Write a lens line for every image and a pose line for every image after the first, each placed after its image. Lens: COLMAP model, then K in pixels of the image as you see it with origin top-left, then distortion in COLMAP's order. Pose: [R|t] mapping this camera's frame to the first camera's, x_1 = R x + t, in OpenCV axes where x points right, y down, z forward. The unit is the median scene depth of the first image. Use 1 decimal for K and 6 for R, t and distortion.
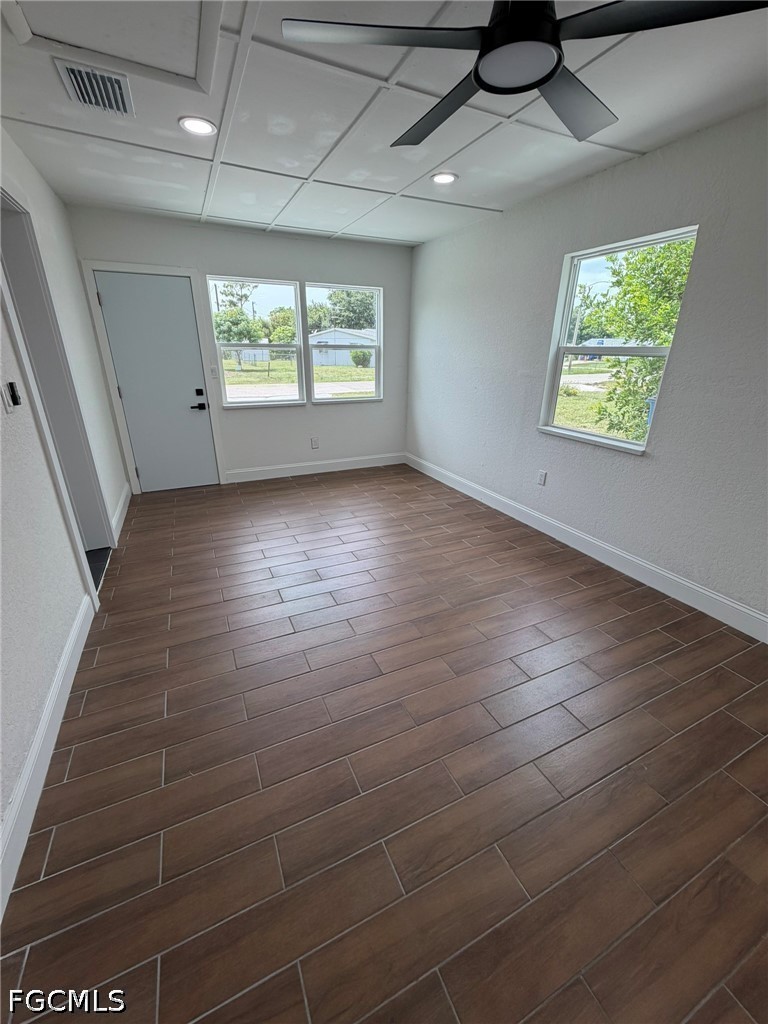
lens RADIAL K [[407.0, 0, 383.7], [0, 407.0, 509.2], [0, 0, 1]] dist [-0.000864, 0.000109]
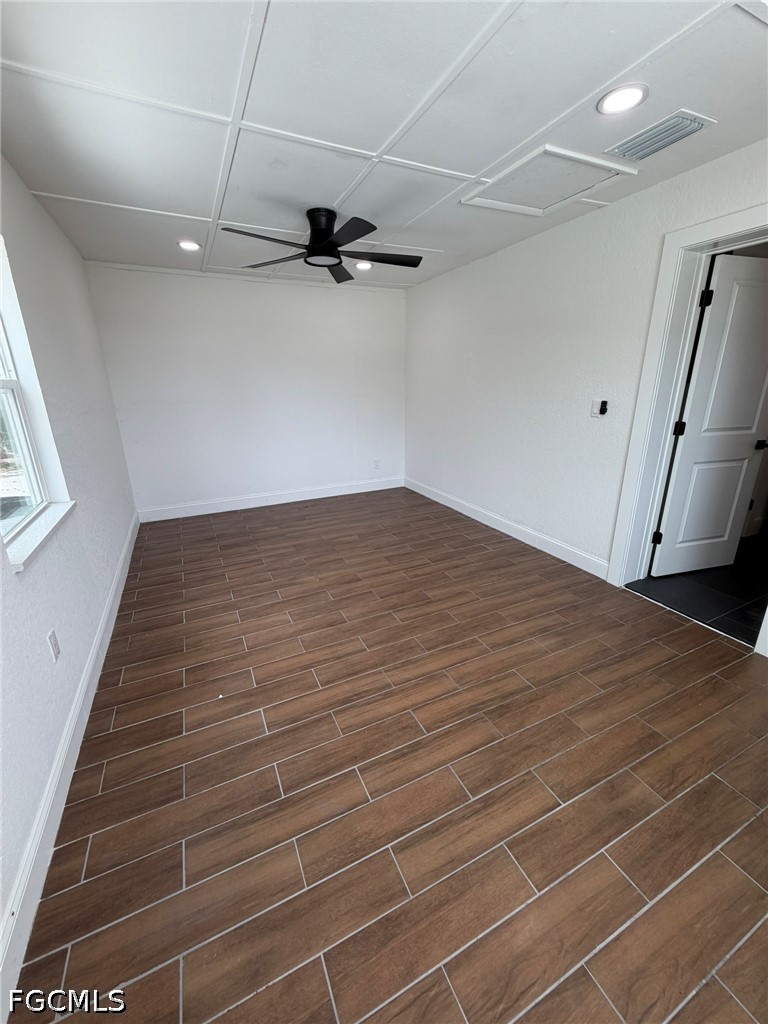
lens RADIAL K [[407.0, 0, 383.7], [0, 407.0, 509.2], [0, 0, 1]] dist [-0.000864, 0.000109]
pose [[-0.999989, -0.000195, -0.004623, 0.002855], [-0.003087, 0.772399, 0.635130, -0.630624], [0.003447, 0.635138, -0.772391, 1.572317]]
